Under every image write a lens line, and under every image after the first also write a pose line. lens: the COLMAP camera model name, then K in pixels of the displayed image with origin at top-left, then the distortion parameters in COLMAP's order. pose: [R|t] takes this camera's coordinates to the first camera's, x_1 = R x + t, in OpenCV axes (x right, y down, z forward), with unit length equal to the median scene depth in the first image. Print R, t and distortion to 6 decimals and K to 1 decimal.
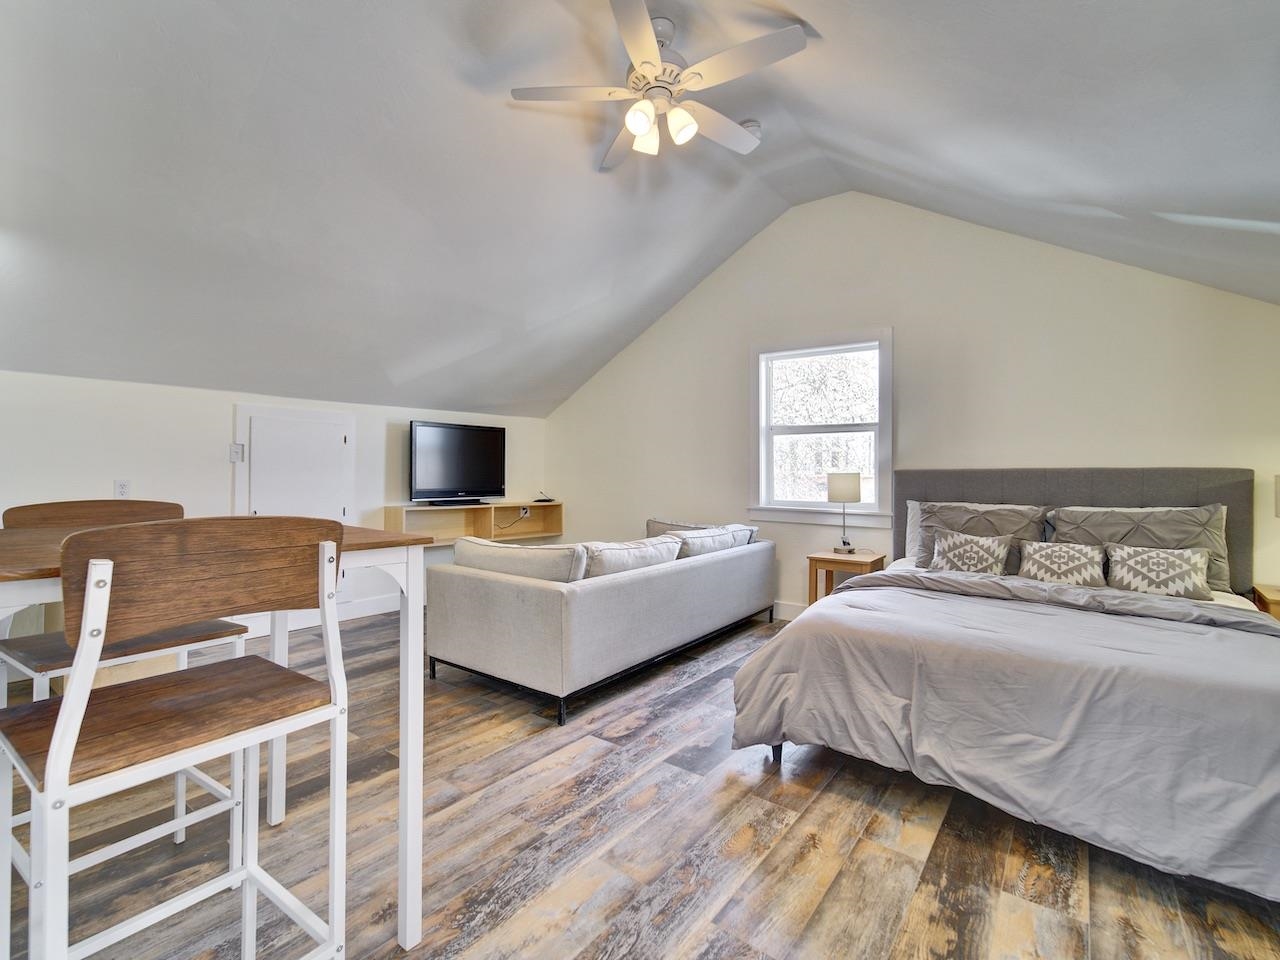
lens RADIAL K [[590.1, 0, 594.2], [0, 590.1, 474.7], [0, 0, 1]] dist [-0.000832, 0.000470]
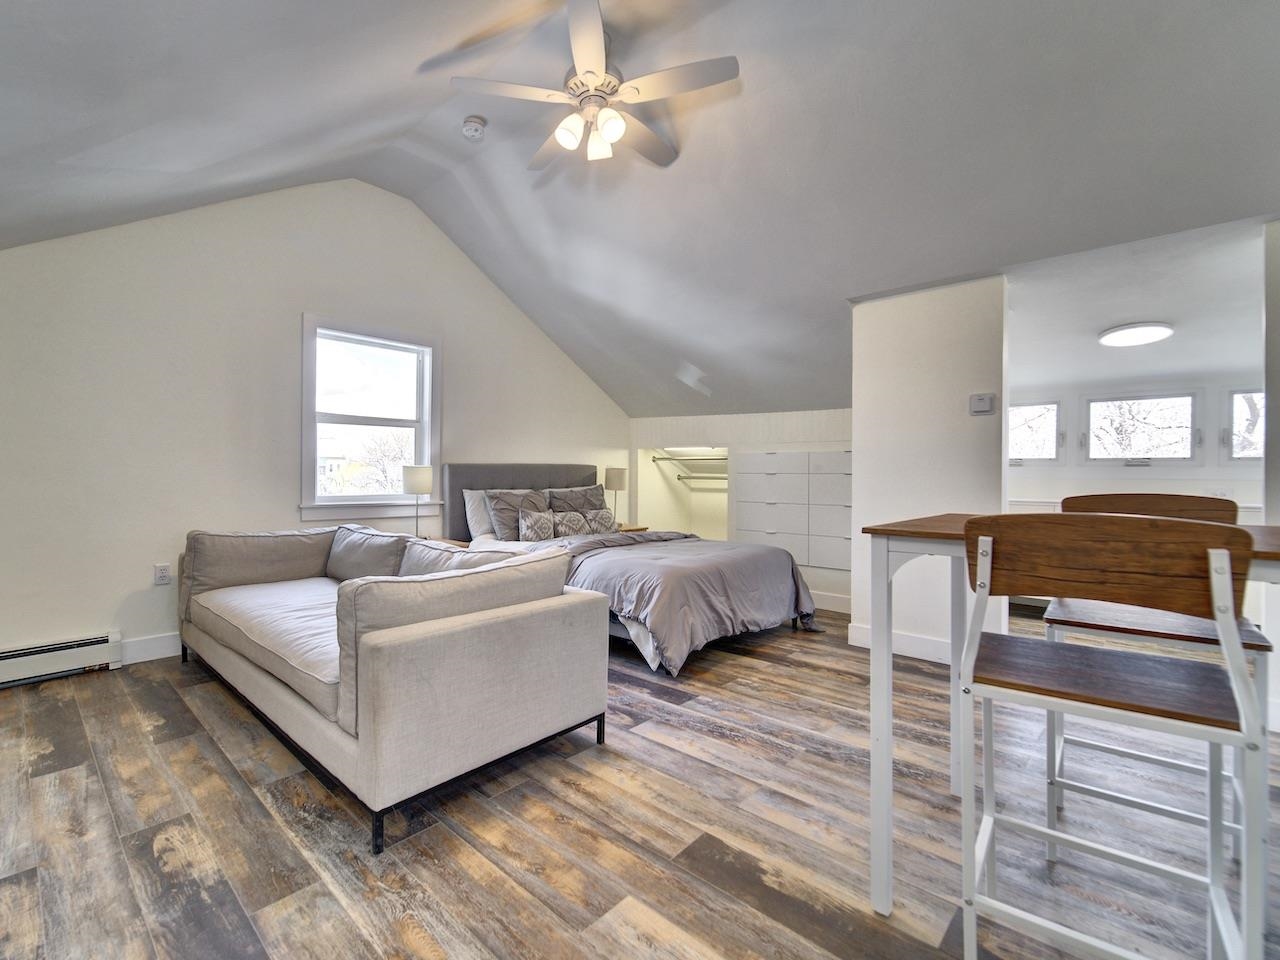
lens RADIAL K [[590.1, 0, 594.2], [0, 590.1, 474.7], [0, 0, 1]] dist [-0.000832, 0.000470]
pose [[0.082847, -0.009822, 0.996514, -1.110616], [-0.004288, 0.999939, 0.010213, -0.000126], [-0.996553, -0.005119, 0.082800, 1.083422]]
